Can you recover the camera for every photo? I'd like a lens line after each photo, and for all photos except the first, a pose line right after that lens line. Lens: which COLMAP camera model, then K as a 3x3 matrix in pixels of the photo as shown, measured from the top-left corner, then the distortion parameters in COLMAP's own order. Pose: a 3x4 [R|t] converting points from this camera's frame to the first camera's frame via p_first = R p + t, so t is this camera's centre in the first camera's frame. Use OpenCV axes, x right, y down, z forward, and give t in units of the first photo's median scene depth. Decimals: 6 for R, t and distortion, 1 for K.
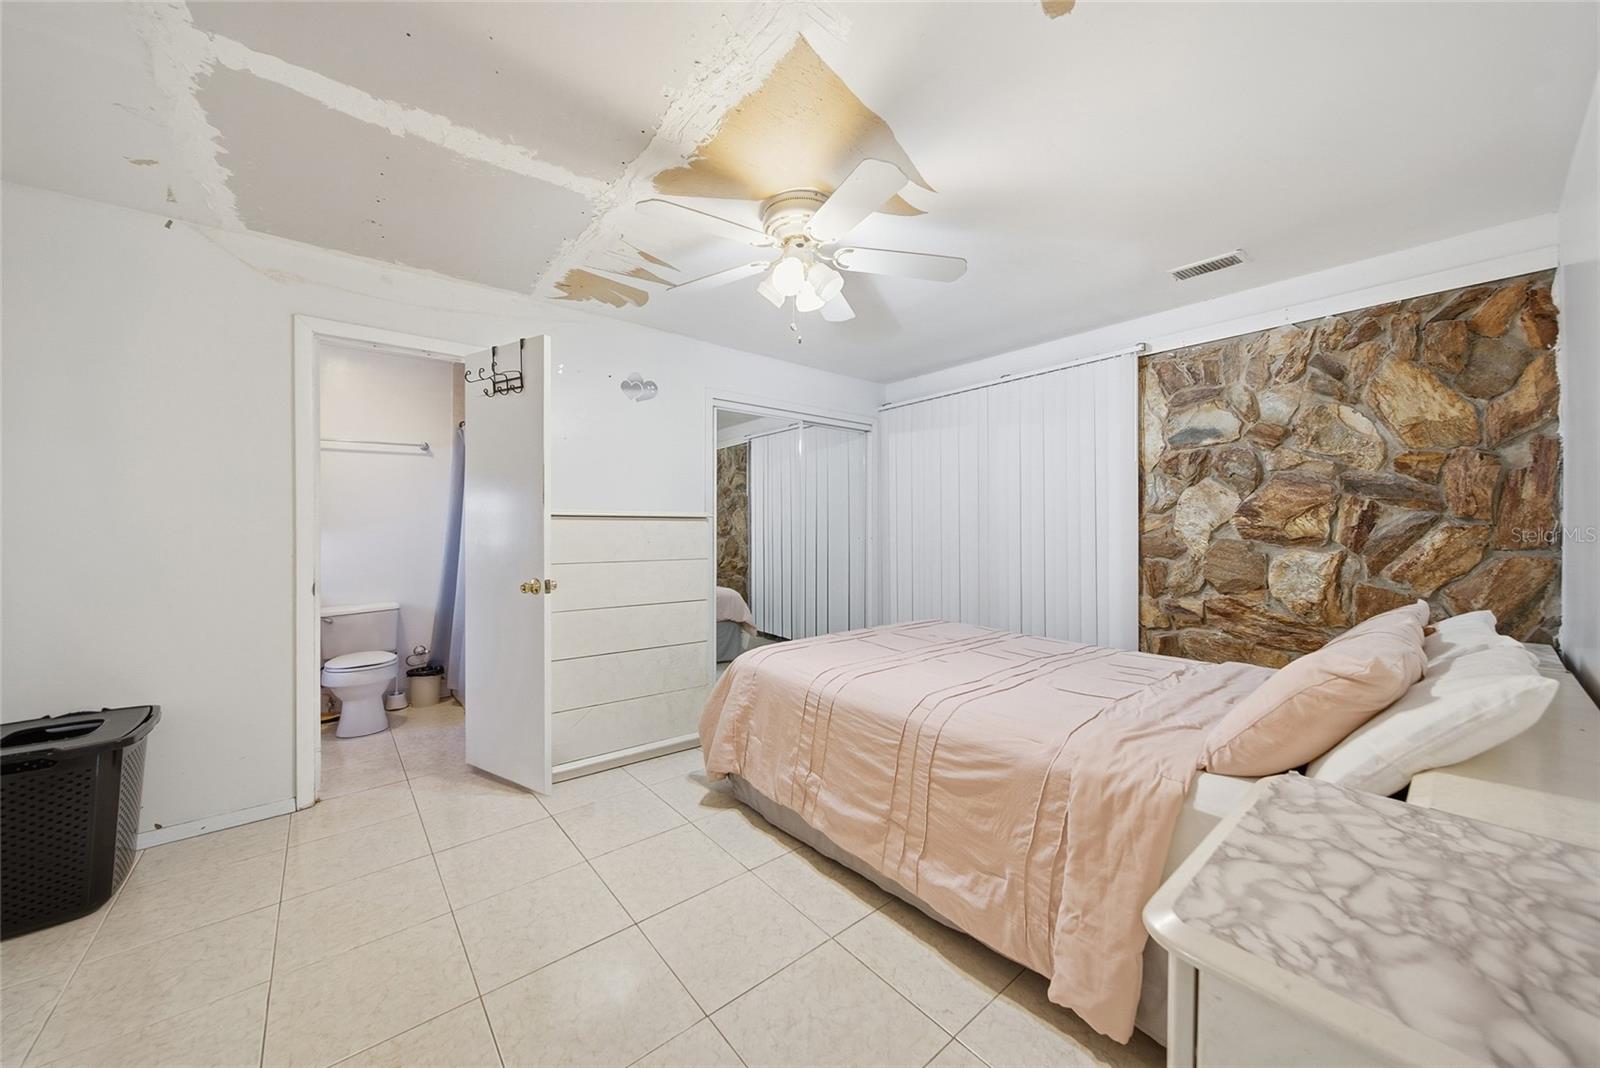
lens RADIAL K [[576.1, 0, 801.3], [0, 576.1, 525.8], [0, 0, 1]] dist [-0.000290, -0.000928]
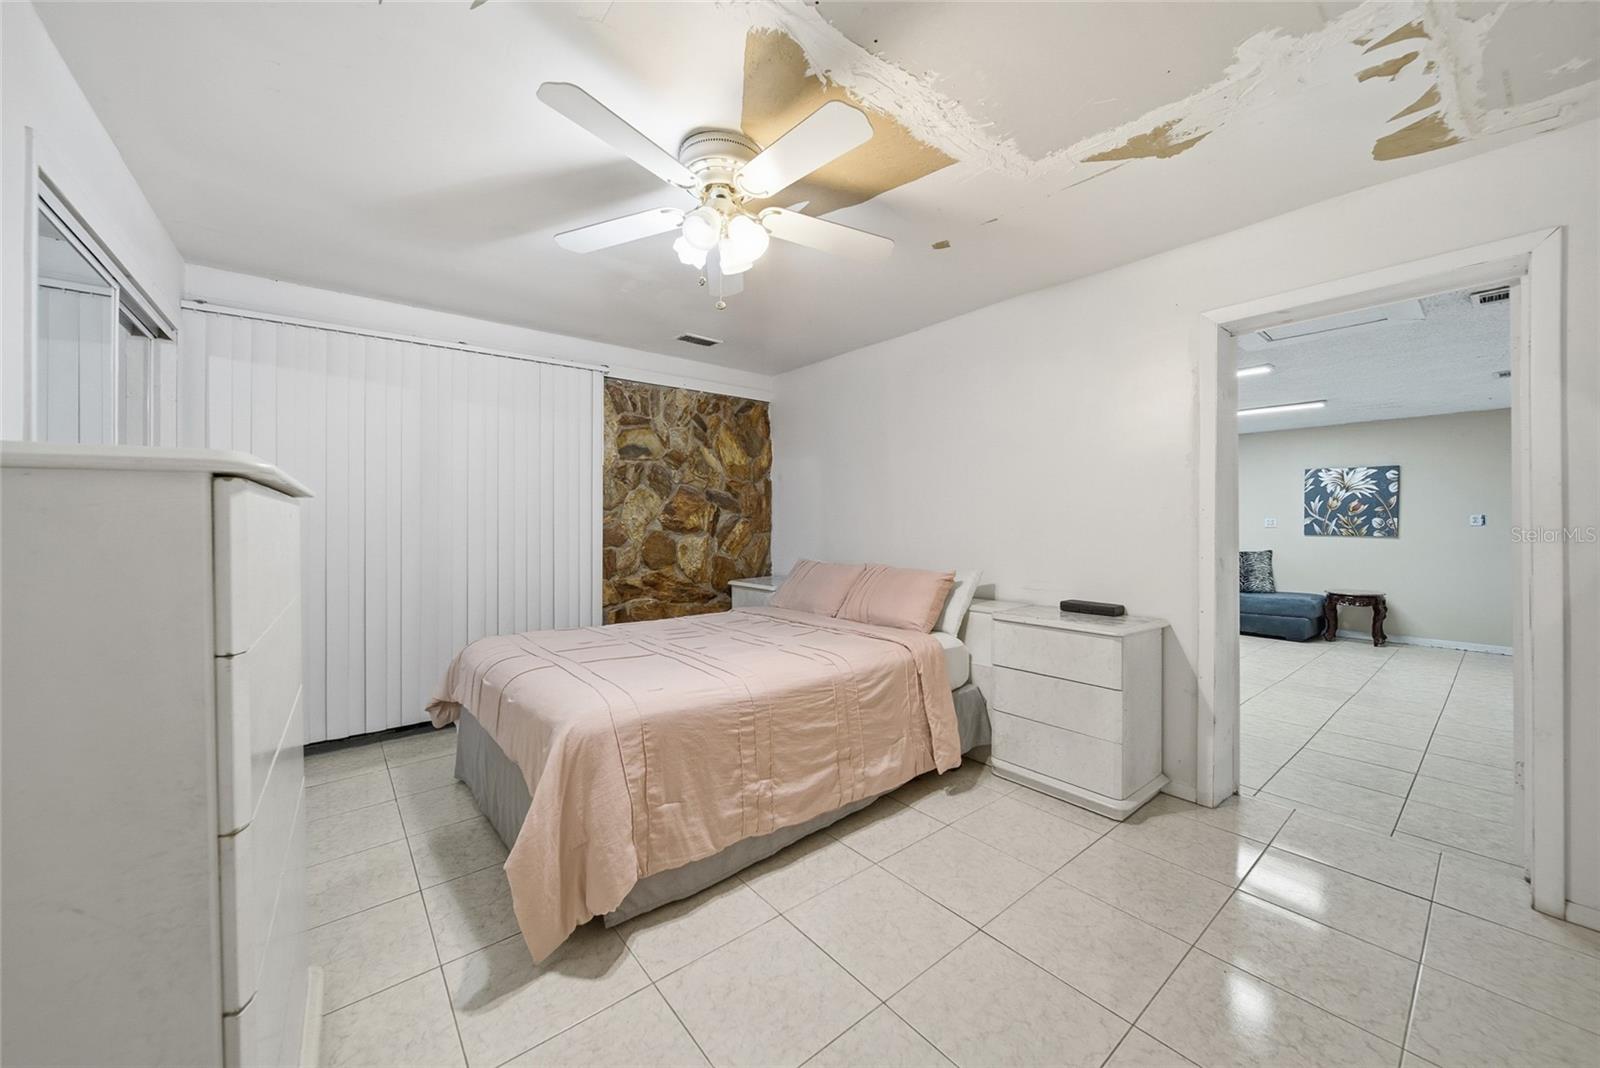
lens RADIAL K [[576.1, 0, 802.4], [0, 576.1, 520.9], [0, 0, 1]] dist [-0.000290, -0.000928]
pose [[0.001759, 0.002035, 0.999996, -0.719882], [-0.004939, 0.999986, -0.002027, 0.002721], [-0.999986, -0.004935, 0.001769, 0.723746]]
